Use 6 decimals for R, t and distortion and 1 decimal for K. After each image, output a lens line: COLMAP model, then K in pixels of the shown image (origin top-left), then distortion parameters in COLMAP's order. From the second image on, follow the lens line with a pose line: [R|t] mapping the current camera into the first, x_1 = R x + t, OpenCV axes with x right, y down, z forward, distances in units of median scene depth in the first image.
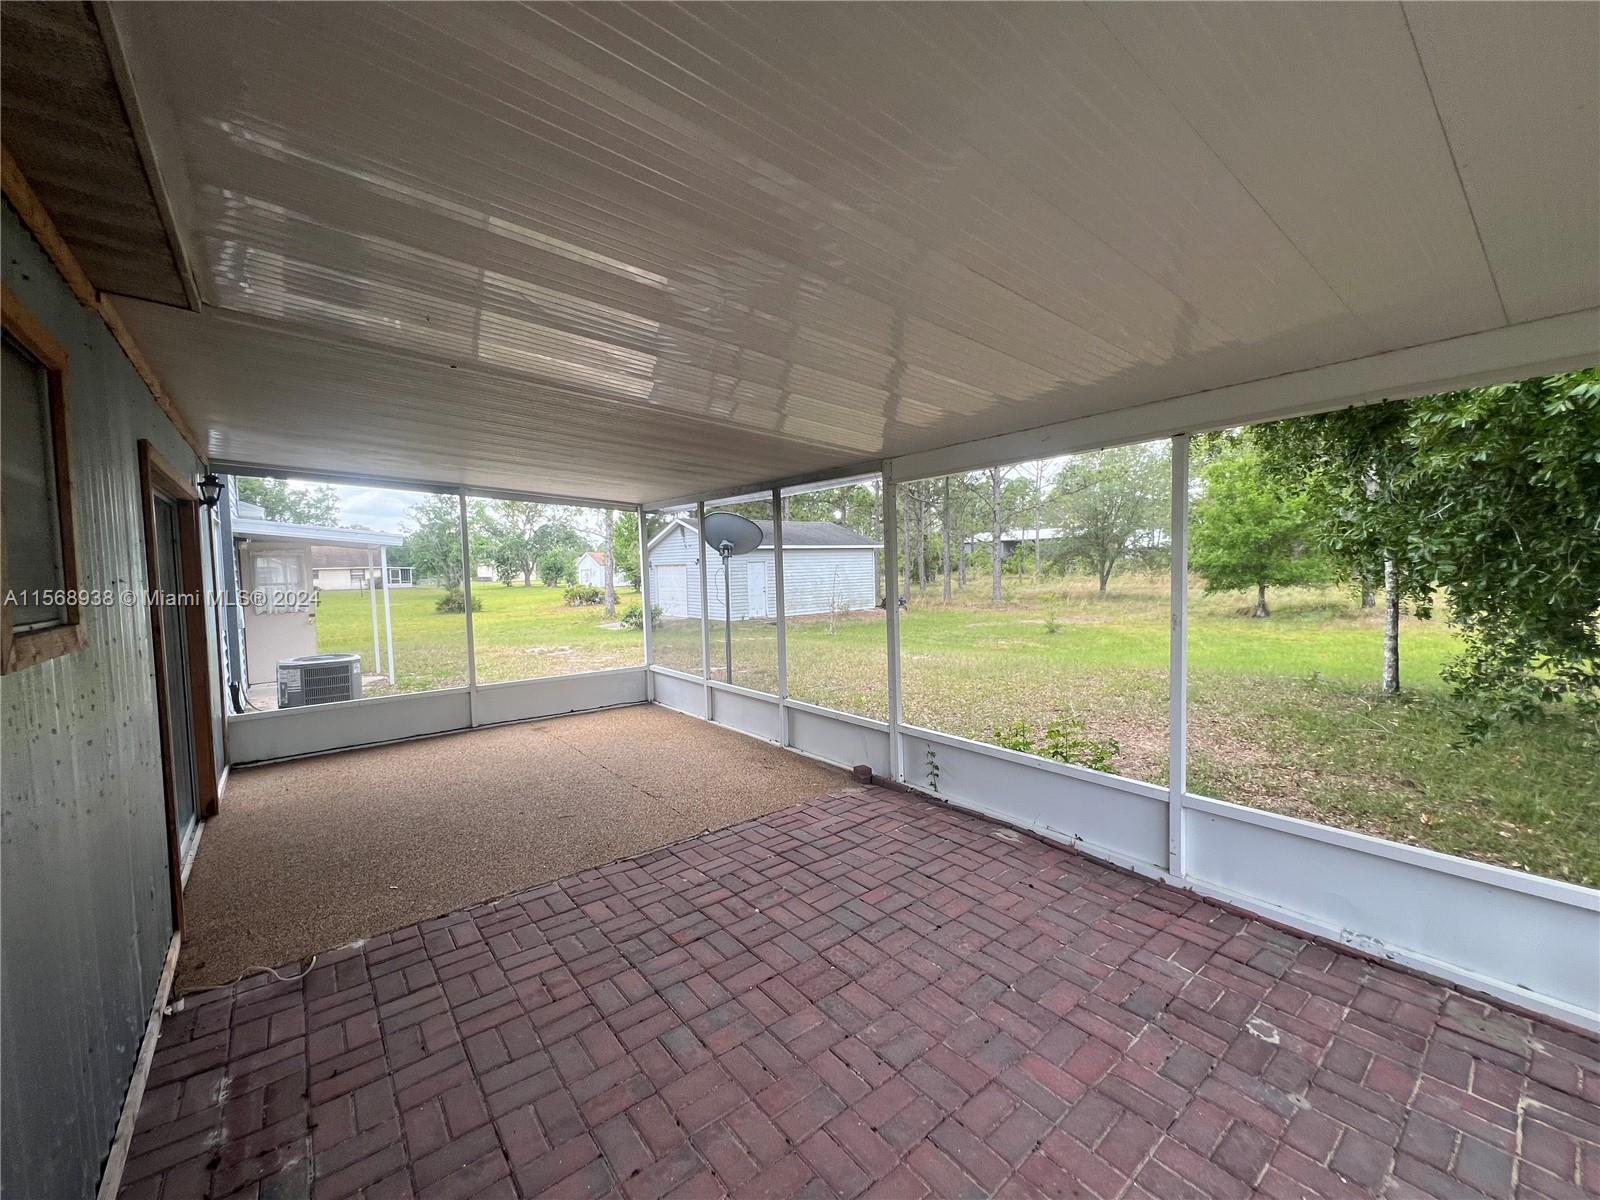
lens RADIAL K [[638.2, 0, 792.8], [0, 638.2, 597.6], [0, 0, 1]] dist [0.000273, 0.000545]
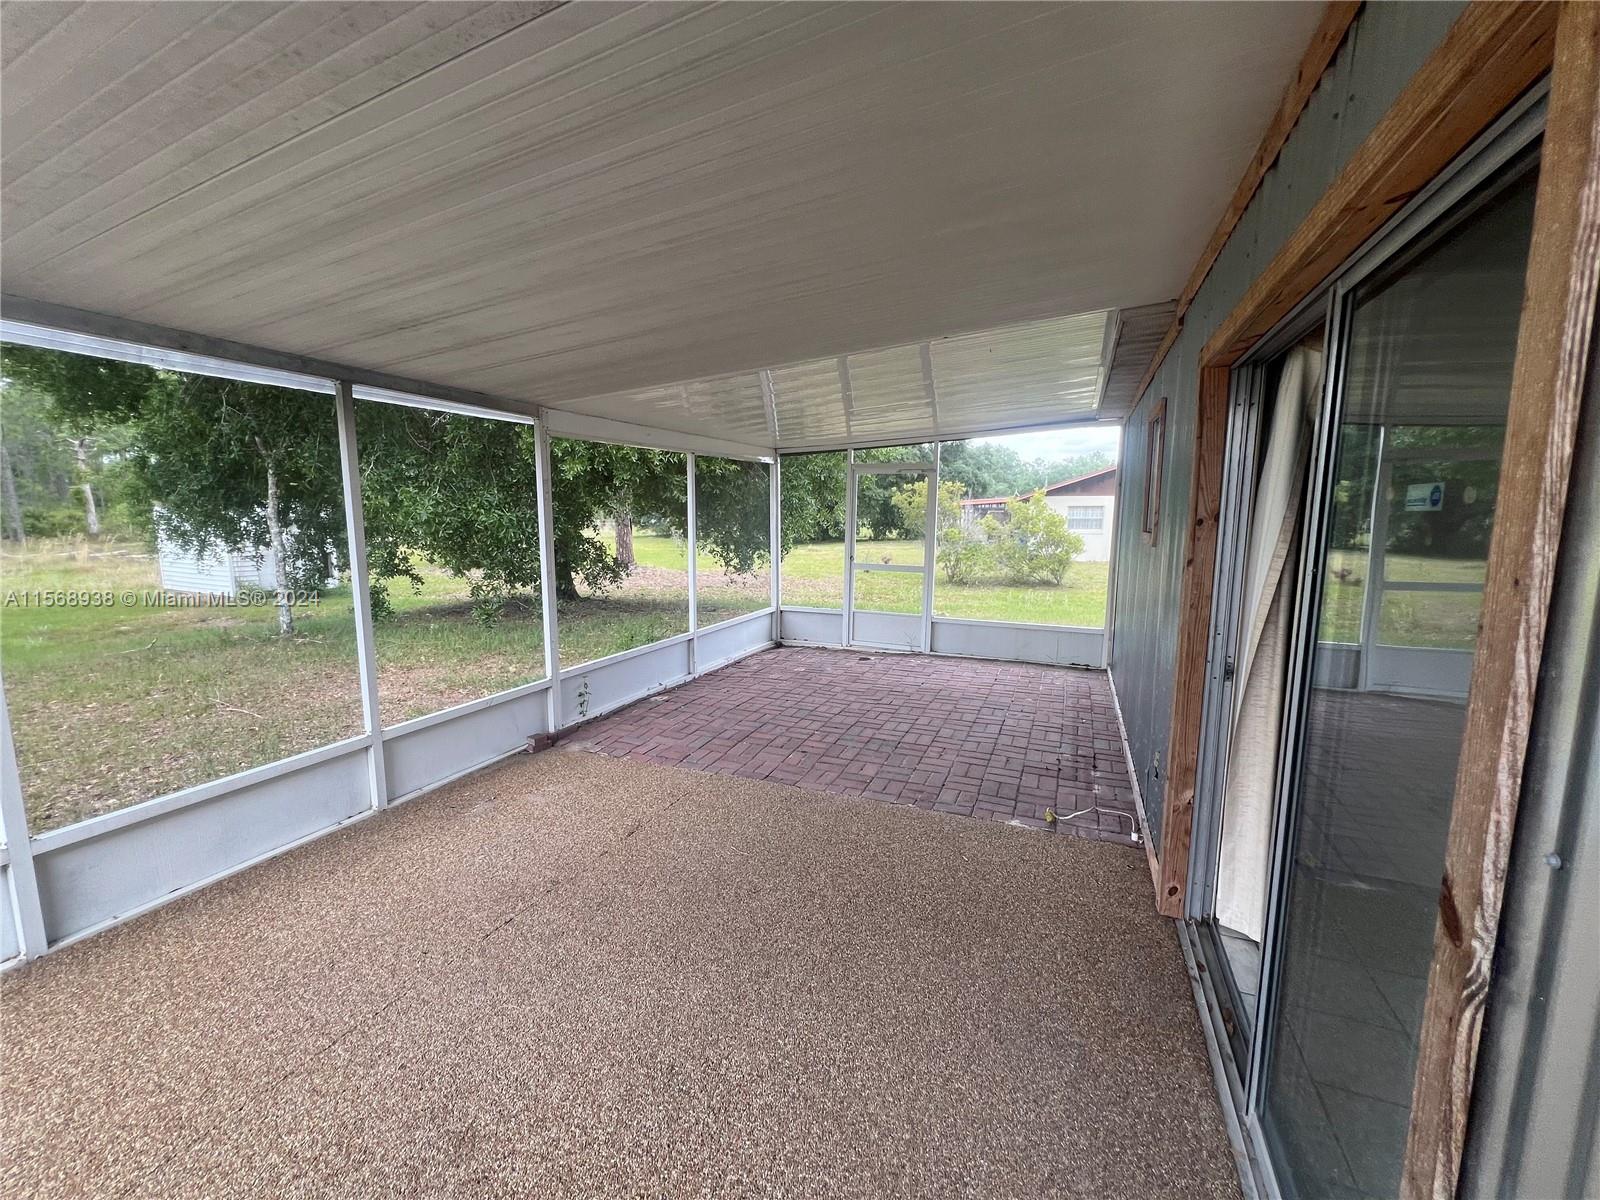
lens RADIAL K [[638.2, 0, 792.8], [0, 638.2, 597.6], [0, 0, 1]] dist [0.000273, 0.000545]
pose [[-0.464657, -0.093600, 0.880530, -1.308397], [0.055794, 0.989327, 0.134607, -0.055637], [-0.883731, 0.111674, -0.454475, 1.625311]]
